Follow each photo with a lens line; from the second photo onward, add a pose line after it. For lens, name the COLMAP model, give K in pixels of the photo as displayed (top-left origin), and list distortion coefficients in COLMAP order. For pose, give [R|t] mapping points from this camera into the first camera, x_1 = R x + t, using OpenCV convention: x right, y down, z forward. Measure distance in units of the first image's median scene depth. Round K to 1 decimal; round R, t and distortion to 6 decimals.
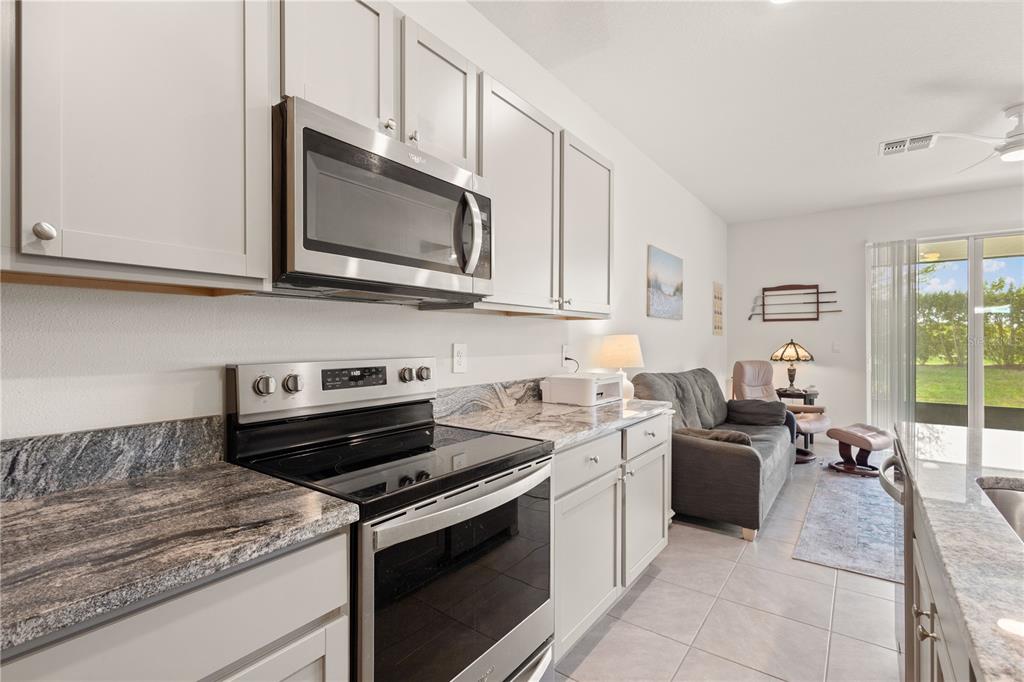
lens RADIAL K [[476.4, 0, 508.6], [0, 476.4, 340.7], [0, 0, 1]] dist [0.003368, -0.000762]
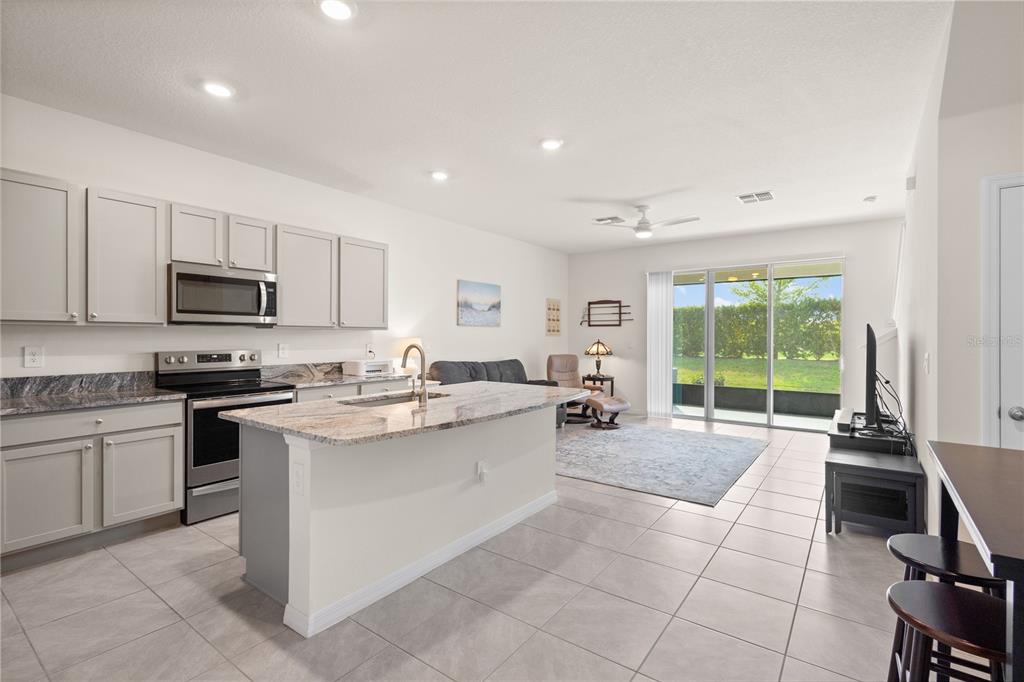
lens RADIAL K [[476.4, 0, 515.5], [0, 476.4, 338.7], [0, 0, 1]] dist [0.003368, -0.000762]
pose [[0.999986, 0.004201, 0.003321, 0.787128], [-0.004217, 0.999979, 0.004919, -0.026034], [-0.003300, -0.004933, 0.999982, -0.933503]]
